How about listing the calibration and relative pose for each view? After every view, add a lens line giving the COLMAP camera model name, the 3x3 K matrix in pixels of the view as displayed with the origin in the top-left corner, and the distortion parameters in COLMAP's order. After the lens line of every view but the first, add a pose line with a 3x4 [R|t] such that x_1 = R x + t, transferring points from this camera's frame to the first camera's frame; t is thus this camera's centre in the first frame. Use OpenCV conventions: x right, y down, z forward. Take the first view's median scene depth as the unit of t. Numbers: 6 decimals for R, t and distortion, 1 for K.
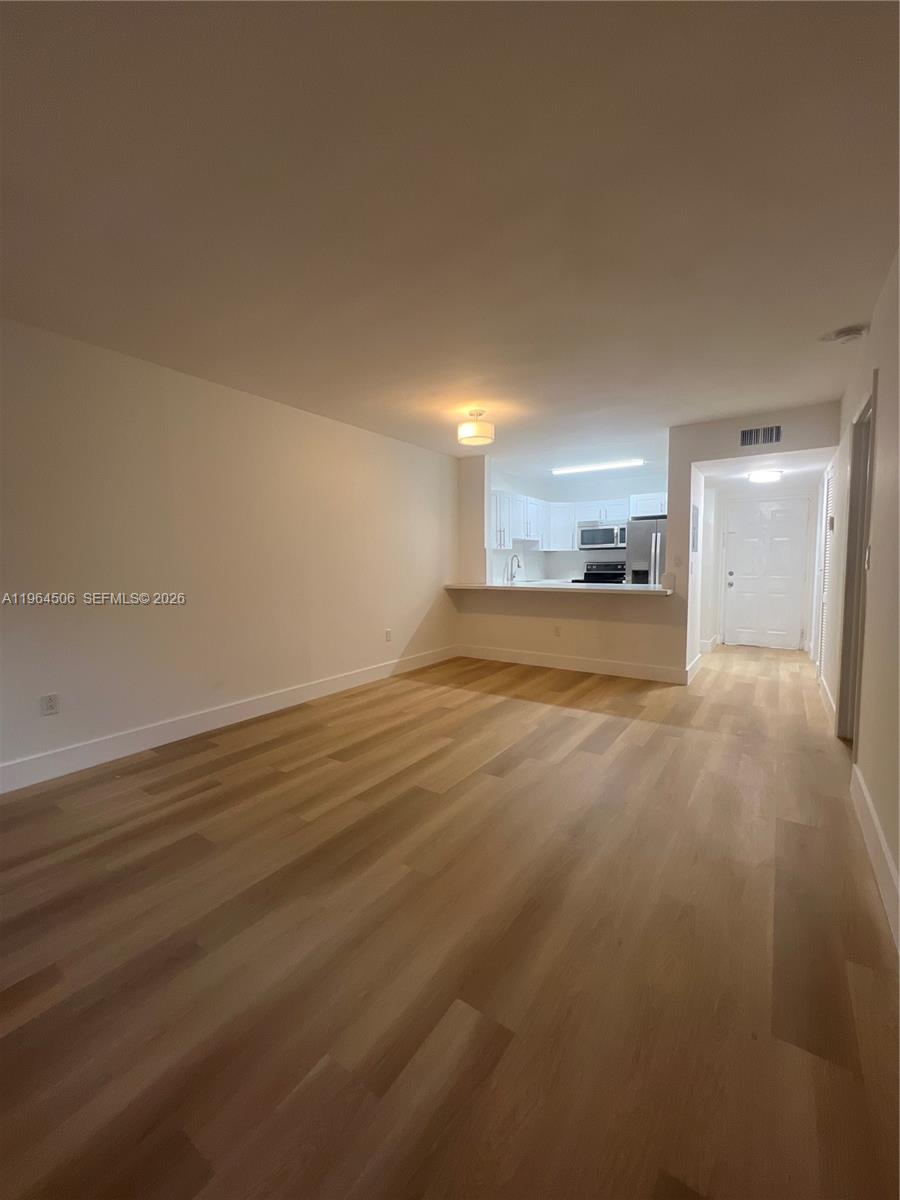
lens RADIAL K [[478.6, 0, 455.2], [0, 478.6, 597.5], [0, 0, 1]] dist [0.000737, 0.000010]
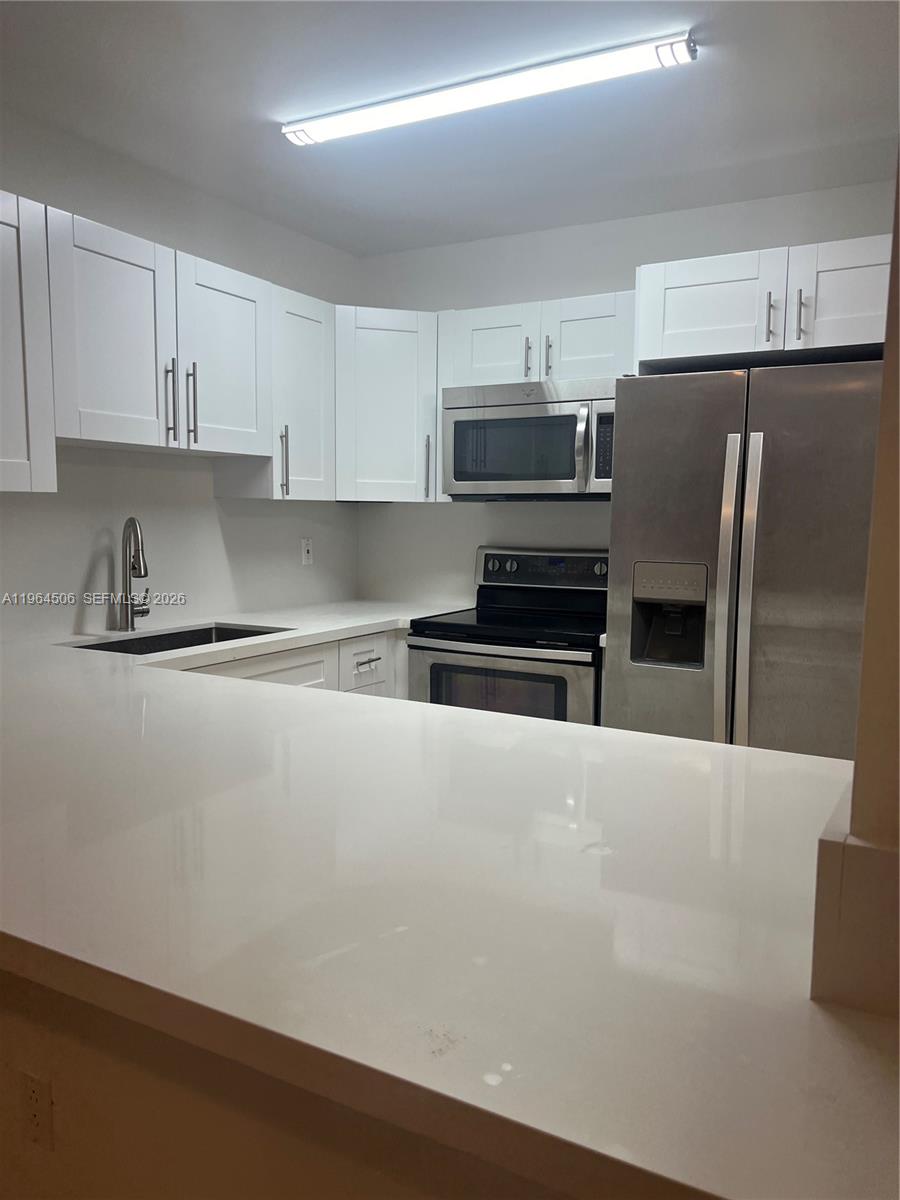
lens RADIAL K [[900.2, 0, 450.0], [0, 900.2, 600.0], [0, 0, 1]] dist [0.112177, -0.158436]
pose [[0.995742, 0.014652, 0.091016, 0.228522], [-0.017000, 0.999541, 0.025070, -0.060951], [-0.090607, -0.026511, 0.995534, 0.546278]]
